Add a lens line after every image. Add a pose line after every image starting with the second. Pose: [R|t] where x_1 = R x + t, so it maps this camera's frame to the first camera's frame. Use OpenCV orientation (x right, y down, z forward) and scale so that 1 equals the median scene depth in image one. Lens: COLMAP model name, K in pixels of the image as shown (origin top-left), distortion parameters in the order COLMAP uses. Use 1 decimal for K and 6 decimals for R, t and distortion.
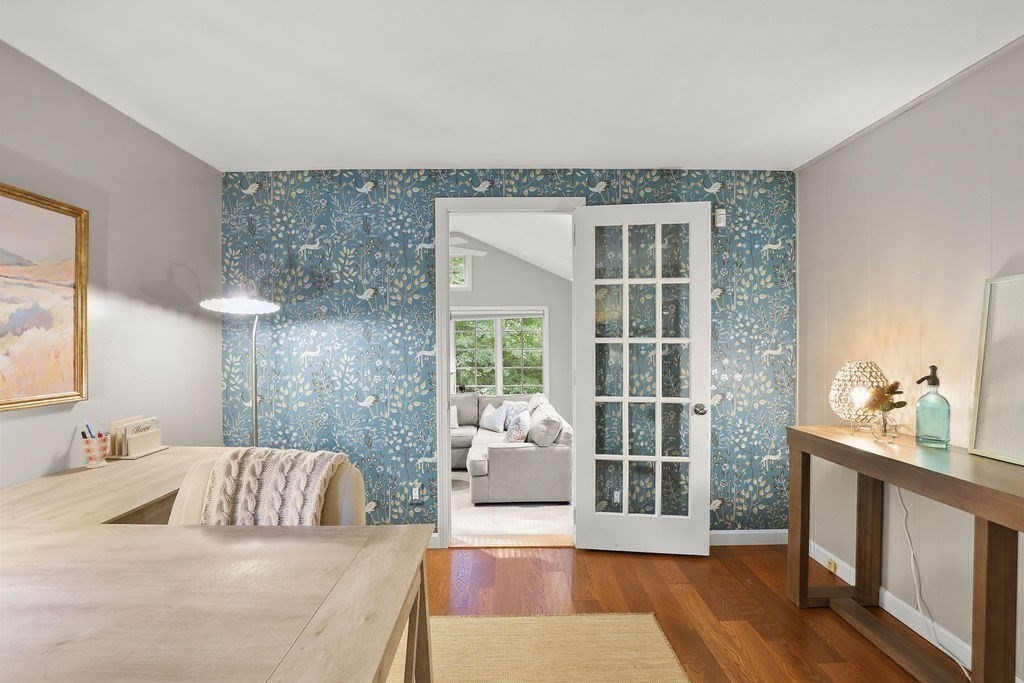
lens RADIAL K [[467.0, 0, 510.9], [0, 467.0, 345.0], [0, 0, 1]] dist [-0.031678, 0.003149]
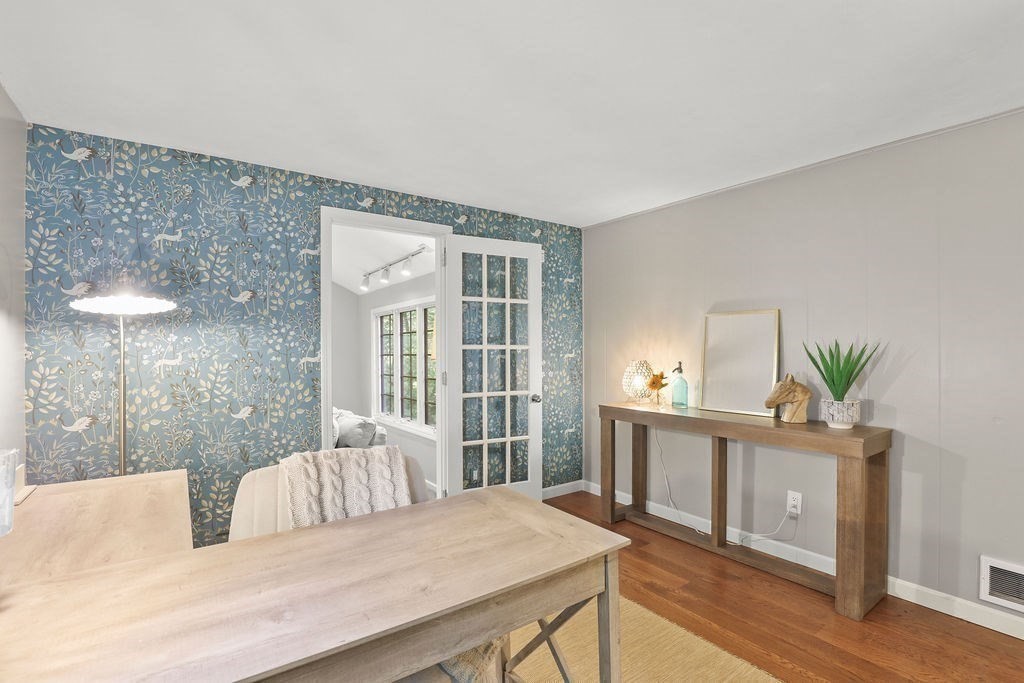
lens RADIAL K [[467.0, 0, 512.1], [0, 467.0, 344.1], [0, 0, 1]] dist [-0.031678, 0.003149]
pose [[0.815323, 0.004237, 0.578990, -0.405284], [0.003539, 0.999918, -0.012300, -0.001753], [-0.578995, 0.012077, 0.815242, -0.055576]]
